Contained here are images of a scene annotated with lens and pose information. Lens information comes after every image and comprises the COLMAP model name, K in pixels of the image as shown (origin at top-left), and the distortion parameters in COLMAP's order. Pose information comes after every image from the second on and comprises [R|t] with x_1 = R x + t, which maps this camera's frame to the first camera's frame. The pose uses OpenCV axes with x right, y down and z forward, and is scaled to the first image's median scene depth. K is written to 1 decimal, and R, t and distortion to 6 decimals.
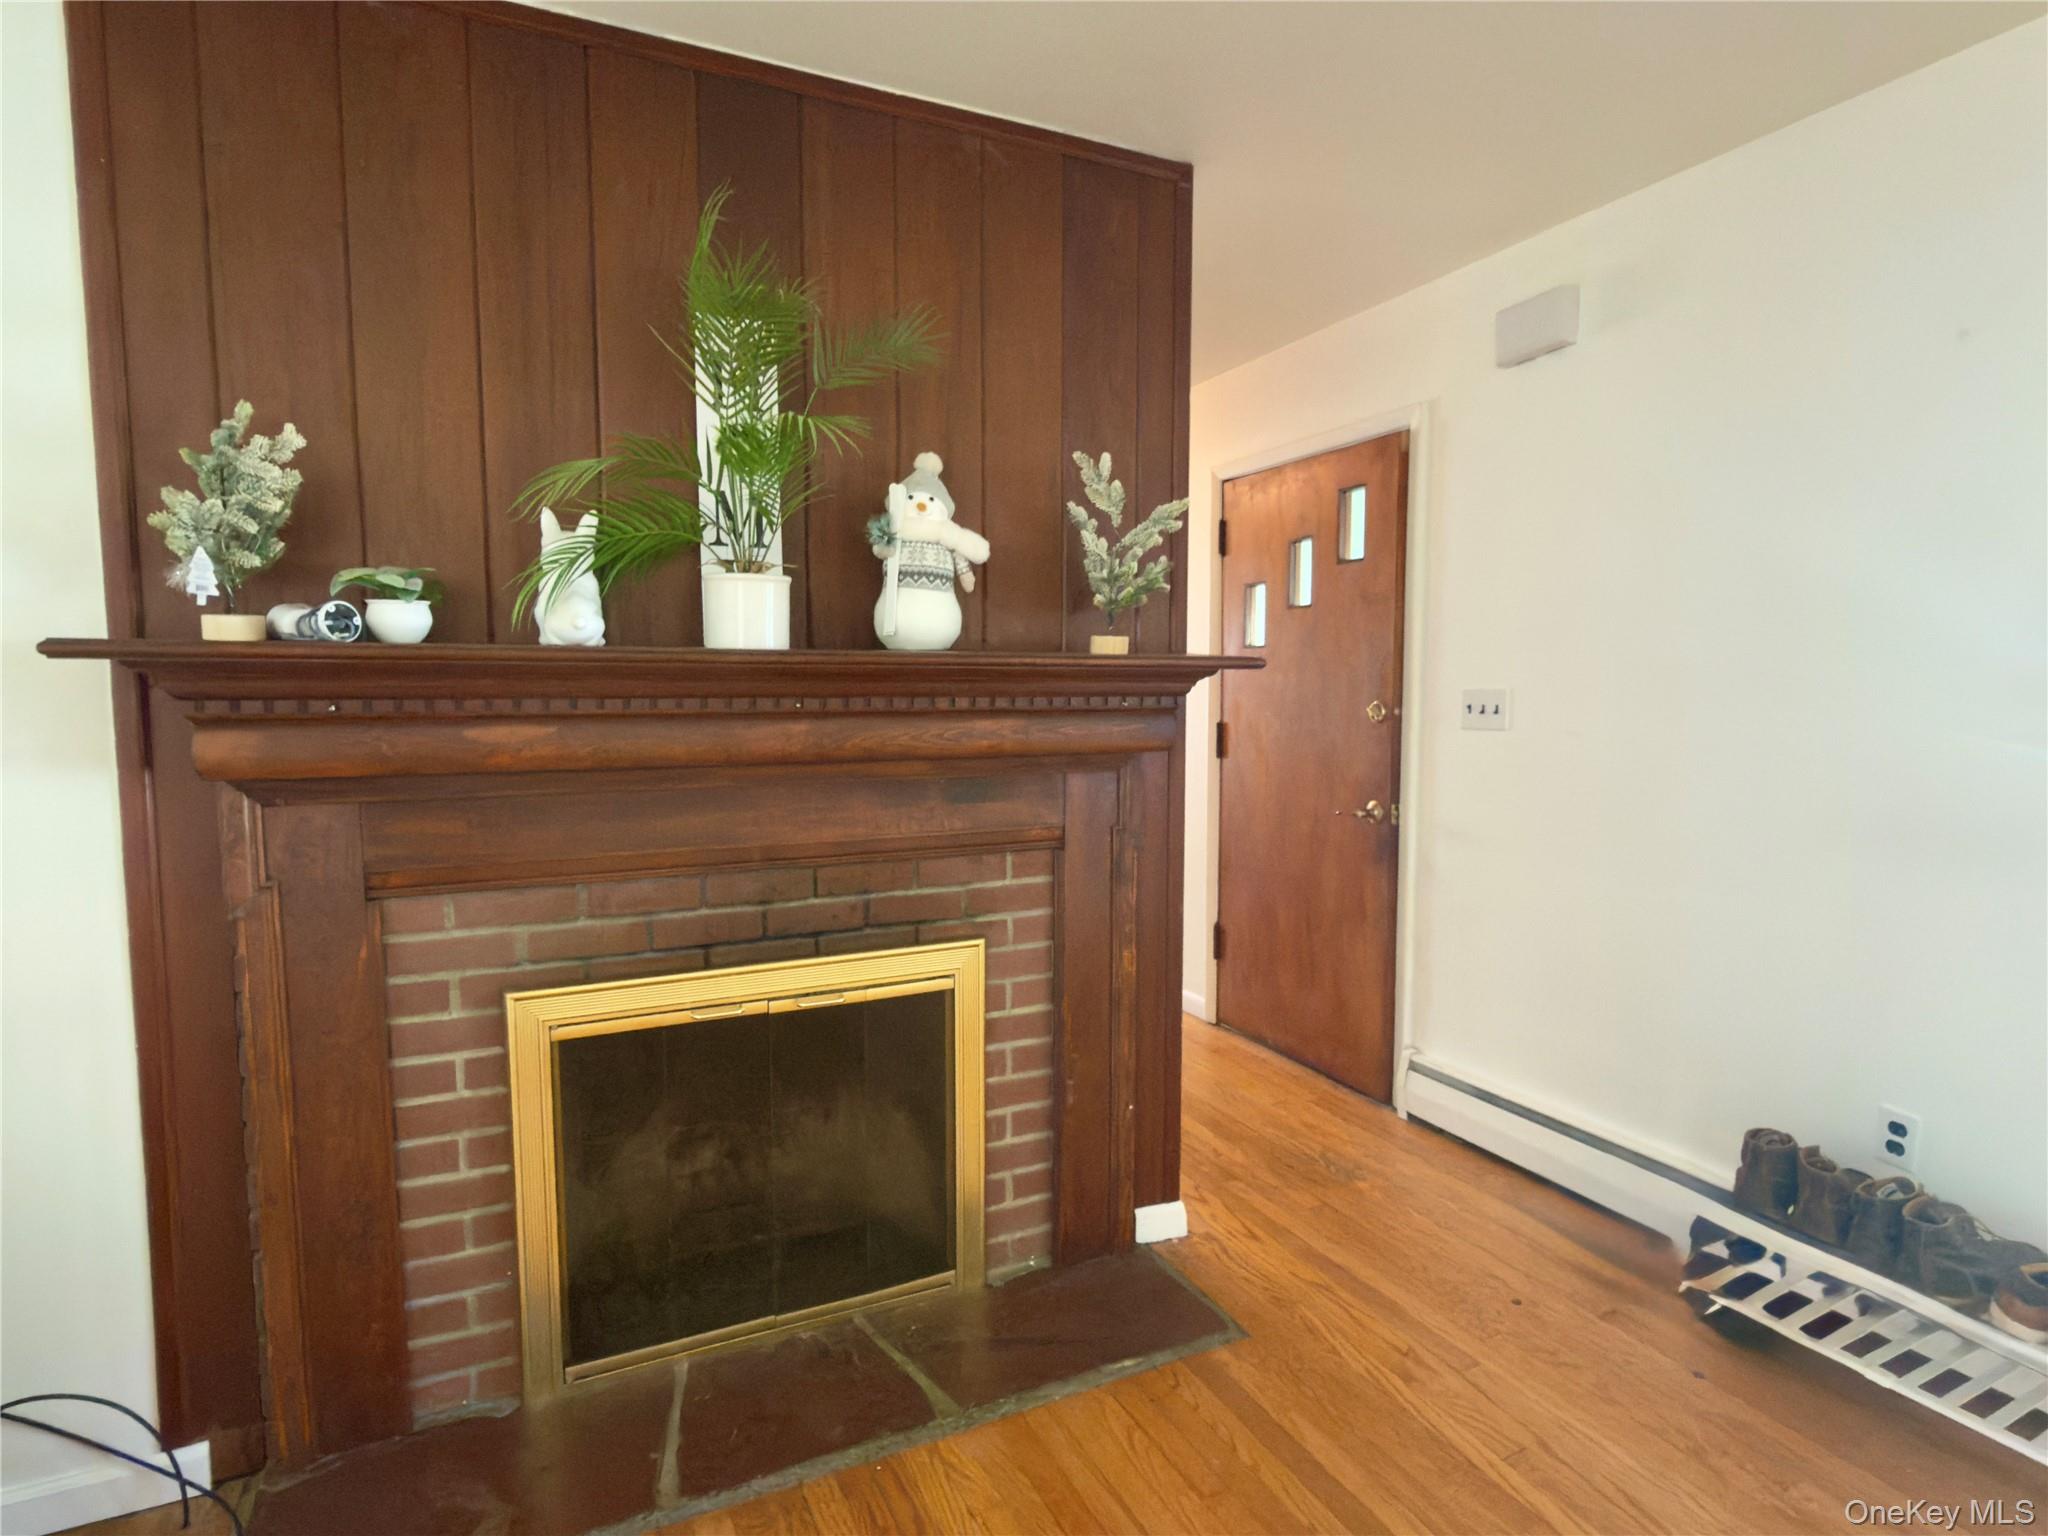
lens RADIAL K [[1054.2, 0, 1020.4], [0, 1054.2, 776.3], [0, 0, 1]] dist [0.002532, 0.000636]
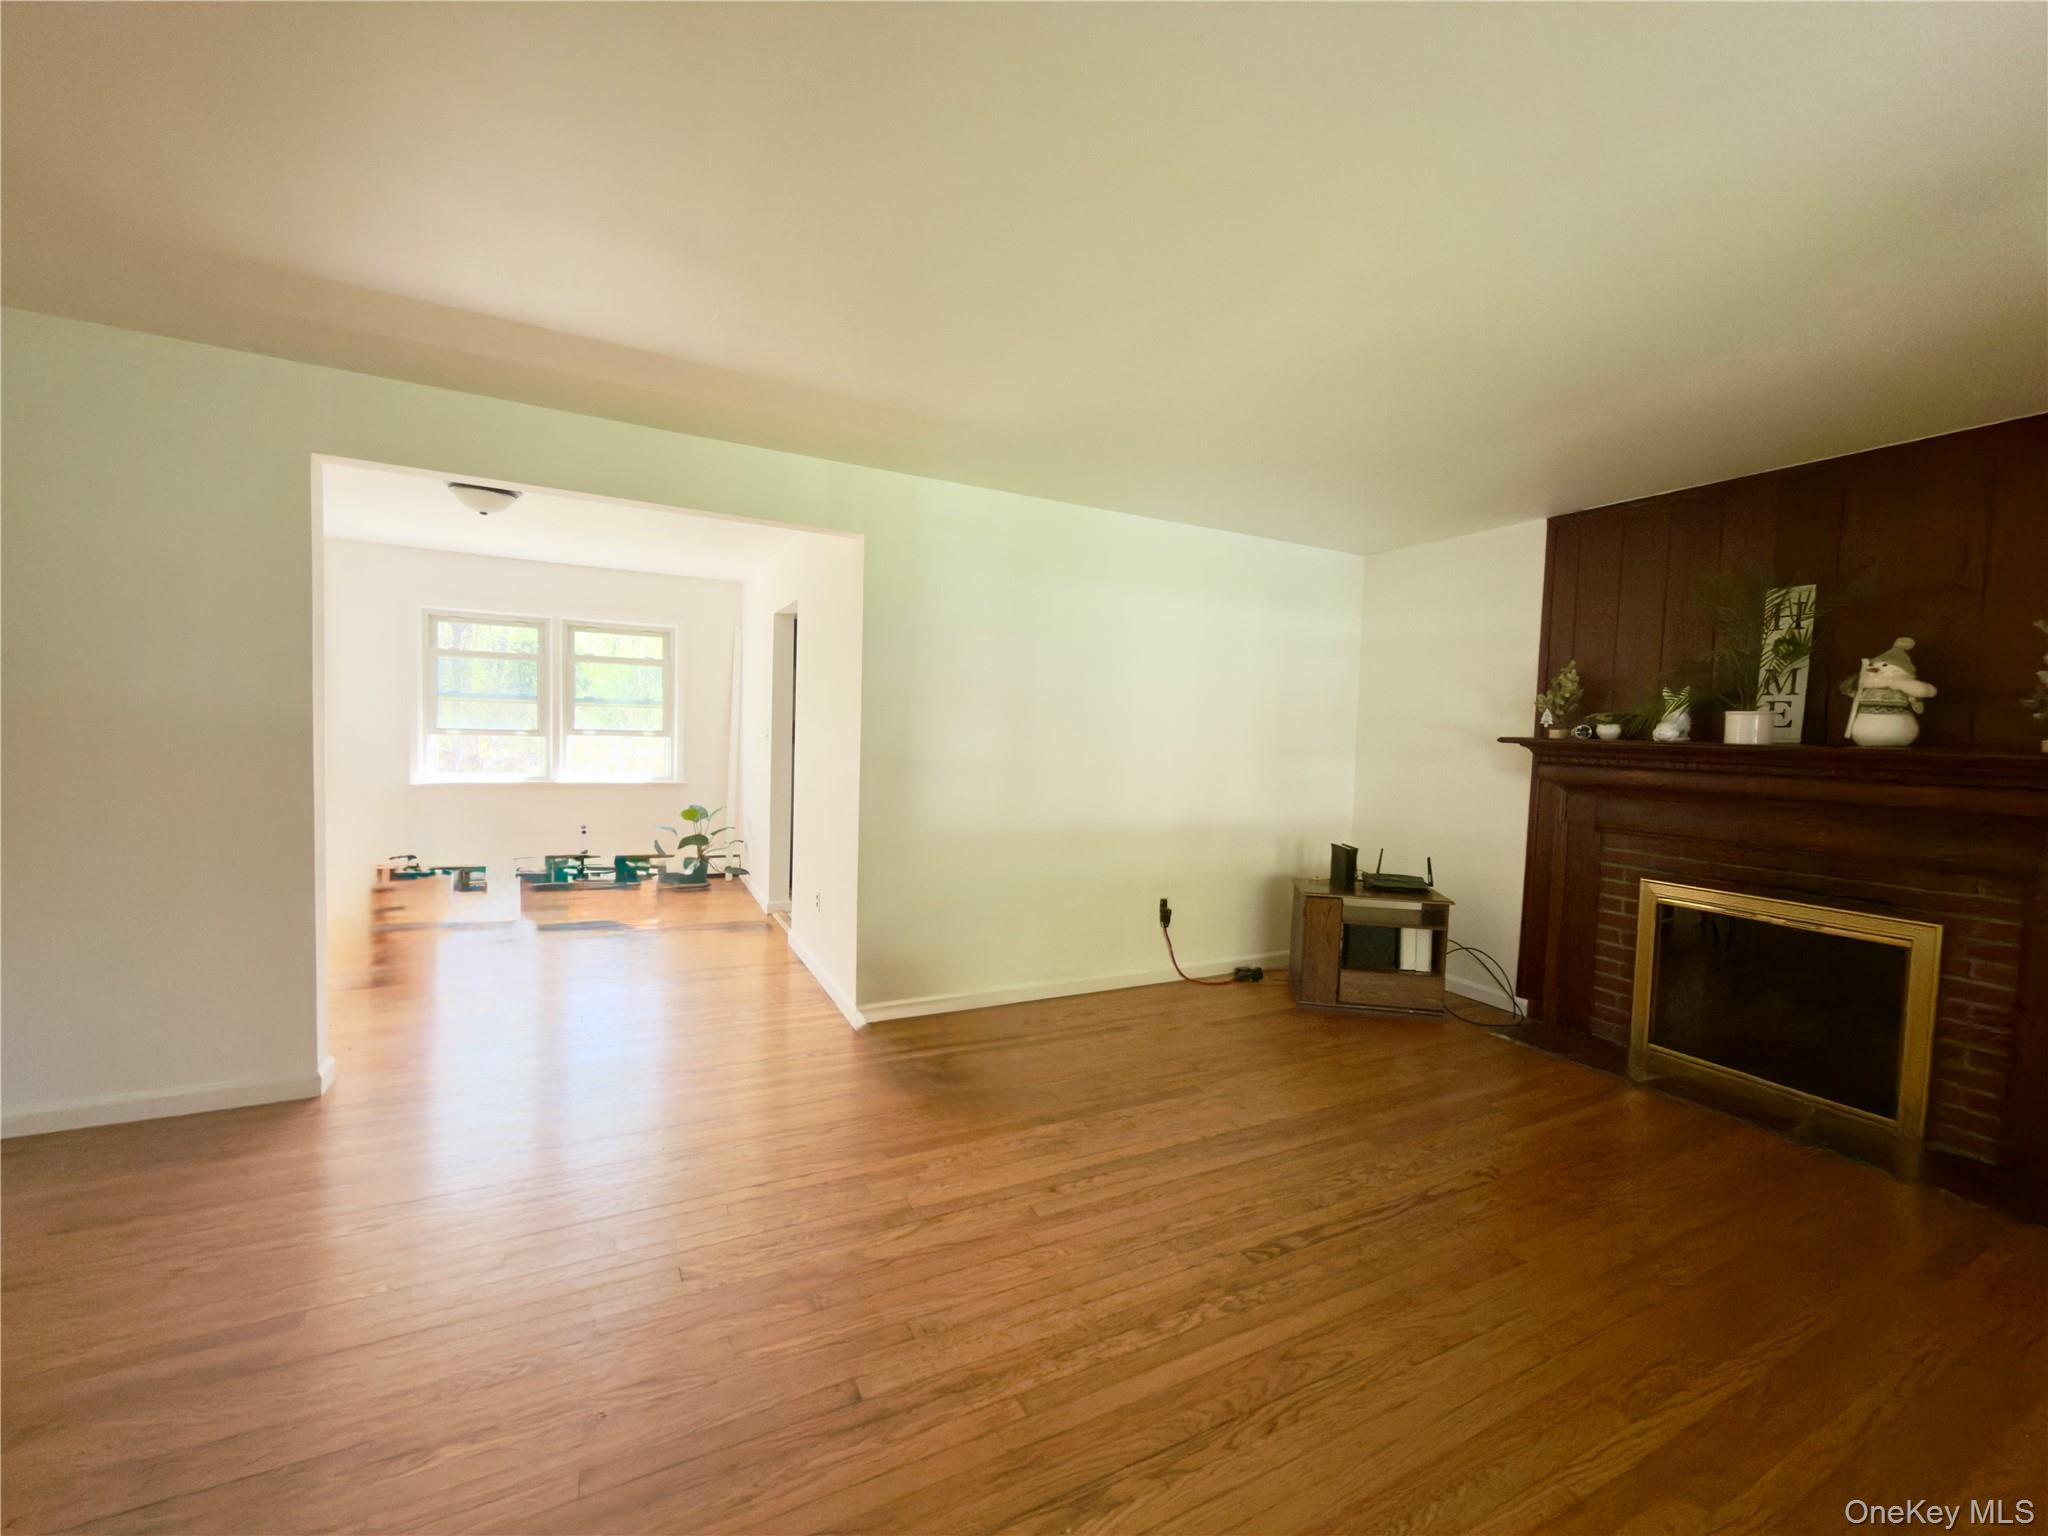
lens RADIAL K [[816.3, 0, 1024.0], [0, 816.3, 772.3], [0, 0, 1]] dist [0.004174, 0.000091]
pose [[0.041212, 0.060926, -0.997291, 1.374052], [-0.114740, 0.991824, 0.055850, 0.016157], [0.992540, 0.112127, 0.047866, -0.573968]]
